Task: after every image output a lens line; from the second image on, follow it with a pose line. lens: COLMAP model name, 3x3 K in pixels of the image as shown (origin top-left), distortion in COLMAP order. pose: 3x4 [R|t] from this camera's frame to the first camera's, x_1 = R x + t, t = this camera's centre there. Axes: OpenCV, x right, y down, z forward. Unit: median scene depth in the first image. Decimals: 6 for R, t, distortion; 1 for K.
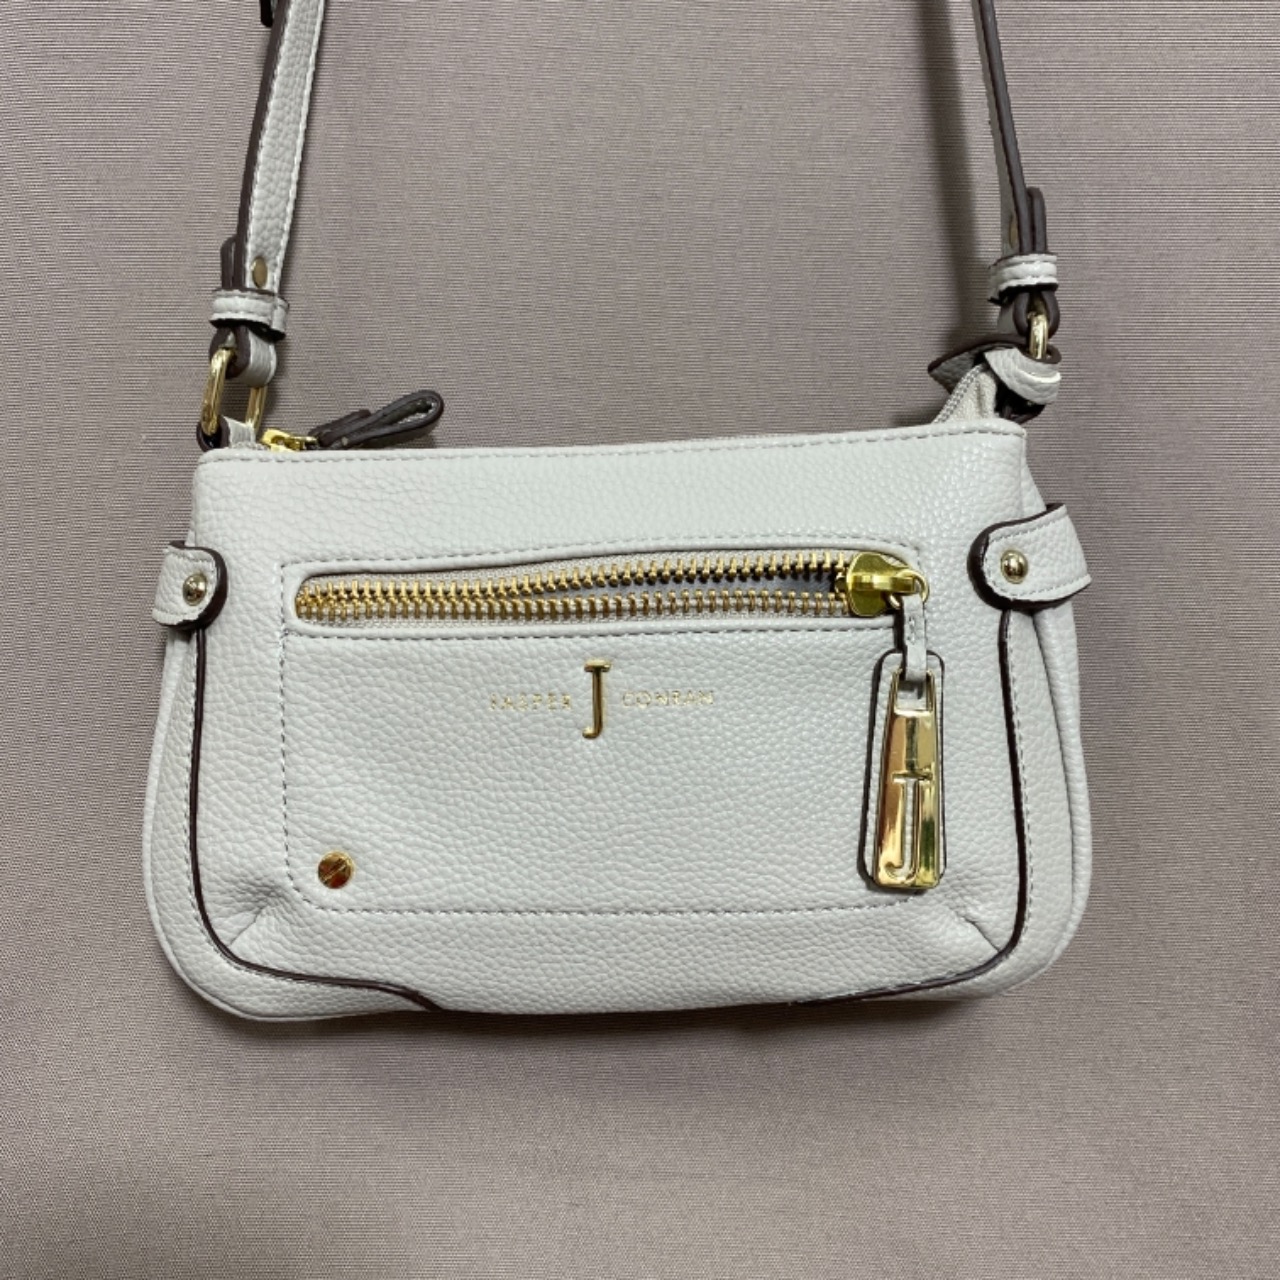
lens RADIAL K [[1627.0, 0, 643.1], [0, 1627.0, 614.7], [0, 0, 1]] dist [0.239540, -1.081674]
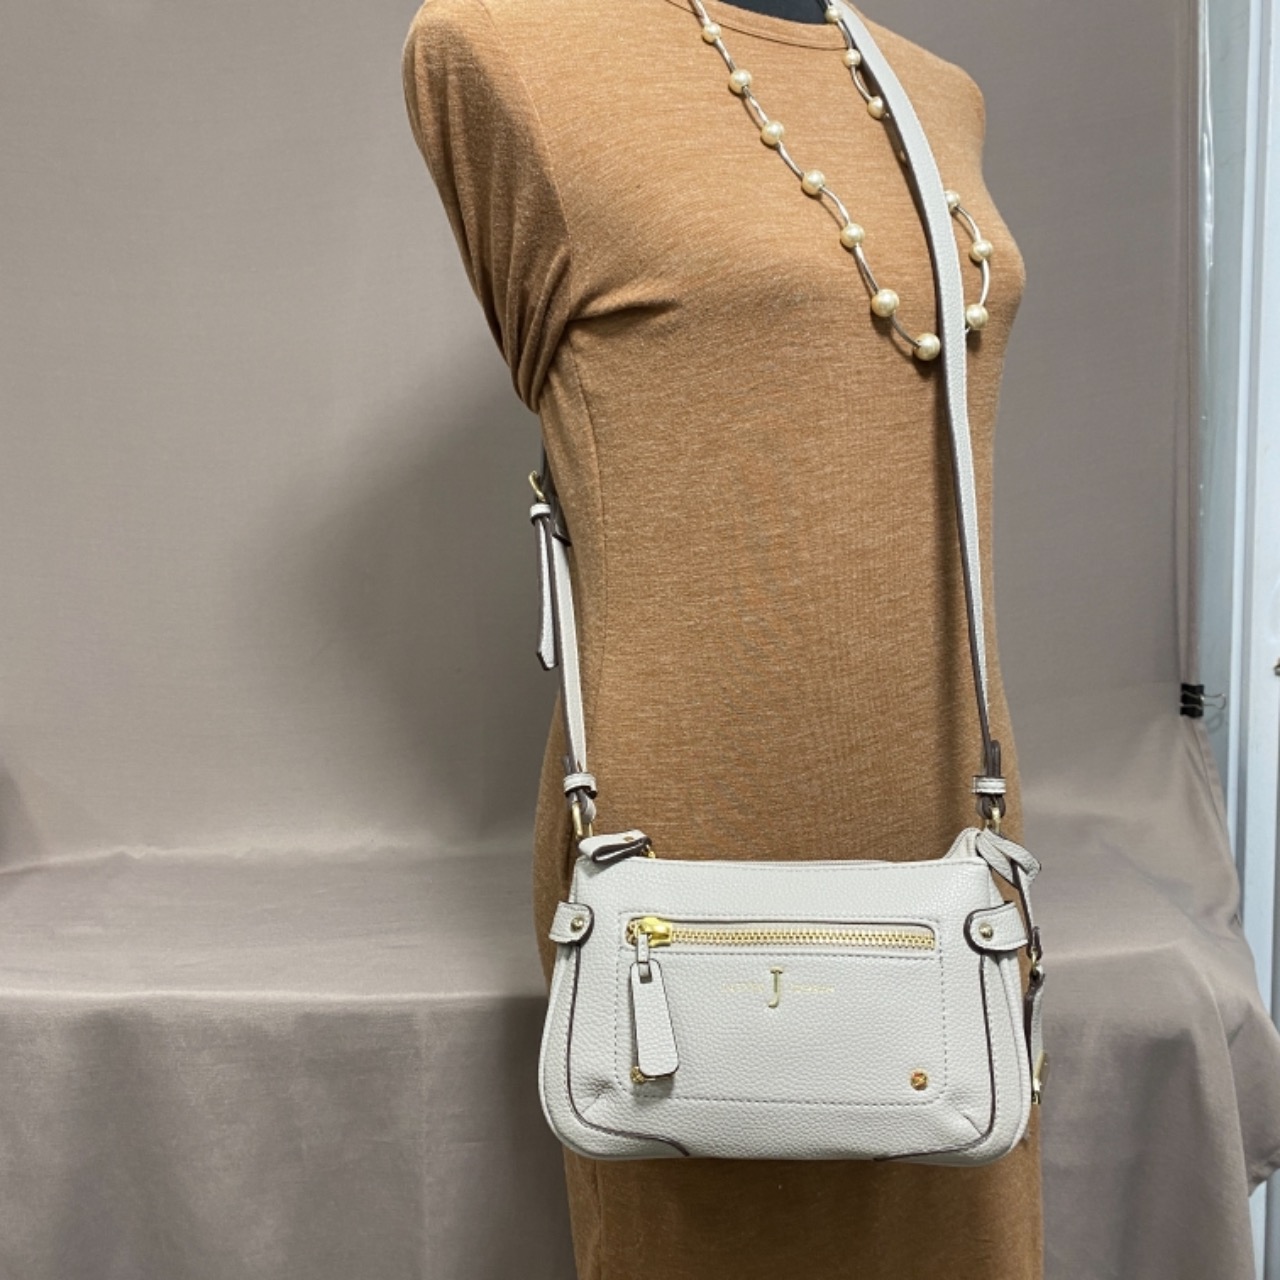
lens RADIAL K [[1294.4, 0, 640.0], [0, 1294.4, 640.0], [0, 0, 1]] dist [0.143877, -0.440845]
pose [[0.994857, 0.023204, -0.098591, -0.044424], [-0.049987, 0.959082, -0.278682, 0.094293], [0.088090, 0.282177, 0.955310, -0.657591]]
